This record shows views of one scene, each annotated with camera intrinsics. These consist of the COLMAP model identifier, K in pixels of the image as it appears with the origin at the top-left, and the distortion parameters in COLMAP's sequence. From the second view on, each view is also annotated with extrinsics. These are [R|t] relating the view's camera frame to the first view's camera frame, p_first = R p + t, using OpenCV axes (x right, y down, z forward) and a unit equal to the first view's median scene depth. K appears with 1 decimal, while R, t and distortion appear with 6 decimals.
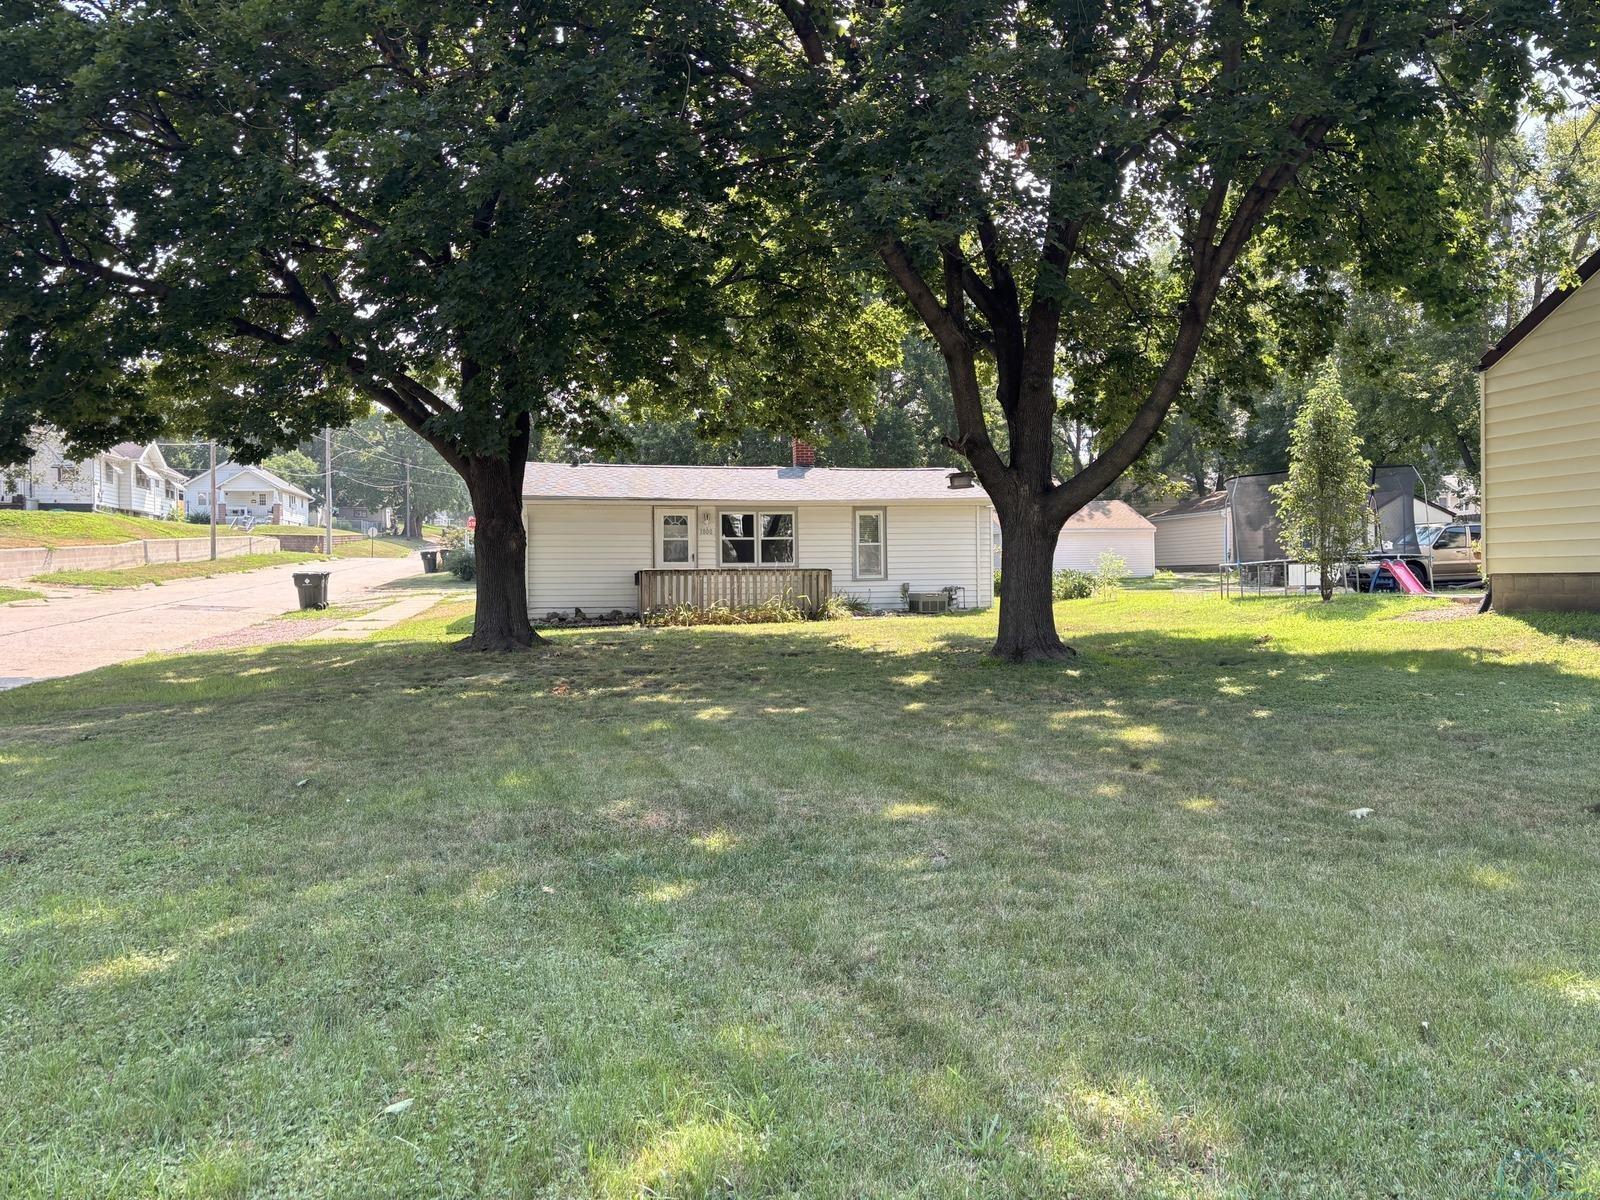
lens RADIAL K [[1220.2, 0, 800.0], [0, 1220.2, 600.0], [0, 0, 1]] dist [-0.000850, -0.000636]
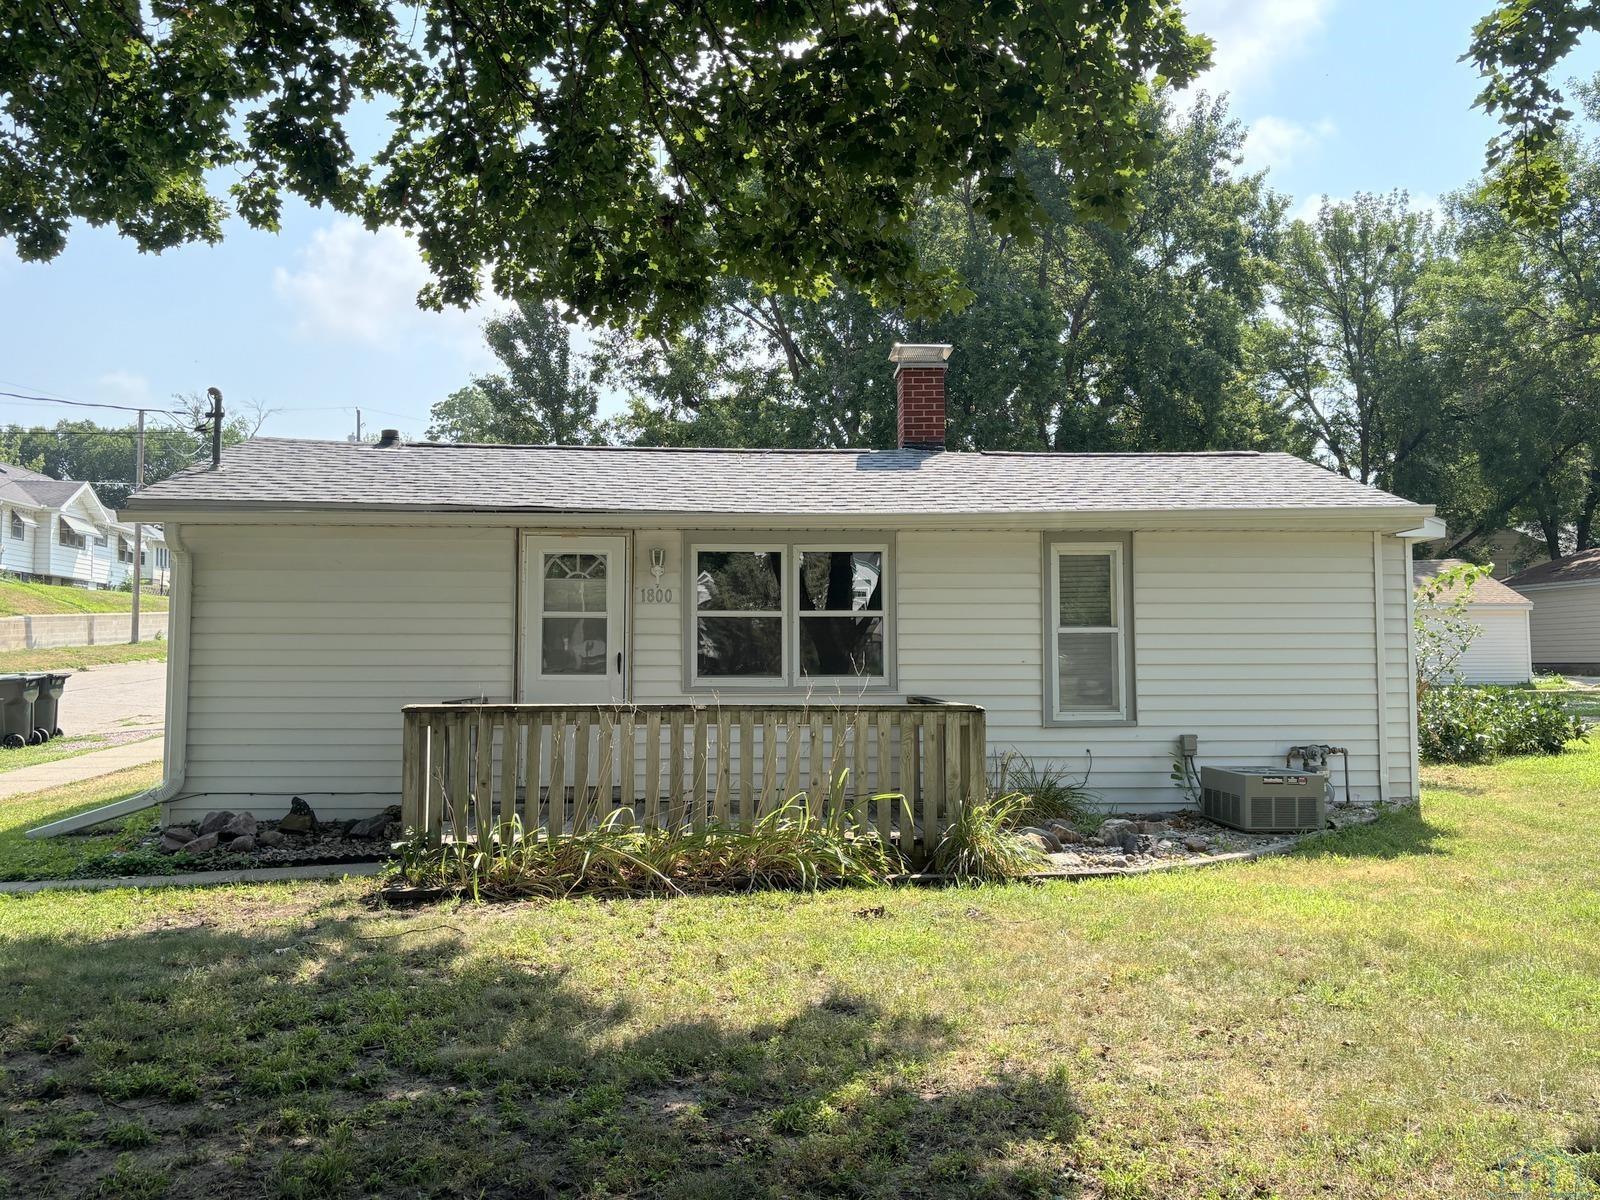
lens RADIAL K [[1321.3, 0, 800.0], [0, 1321.3, 600.0], [0, 0, 1]] dist [0.043610, -0.001828]
pose [[0.993299, 0.004580, -0.115486, 0.016158], [-0.012129, 0.997828, -0.064750, -0.027882], [0.114938, 0.065716, 0.991197, 0.587697]]
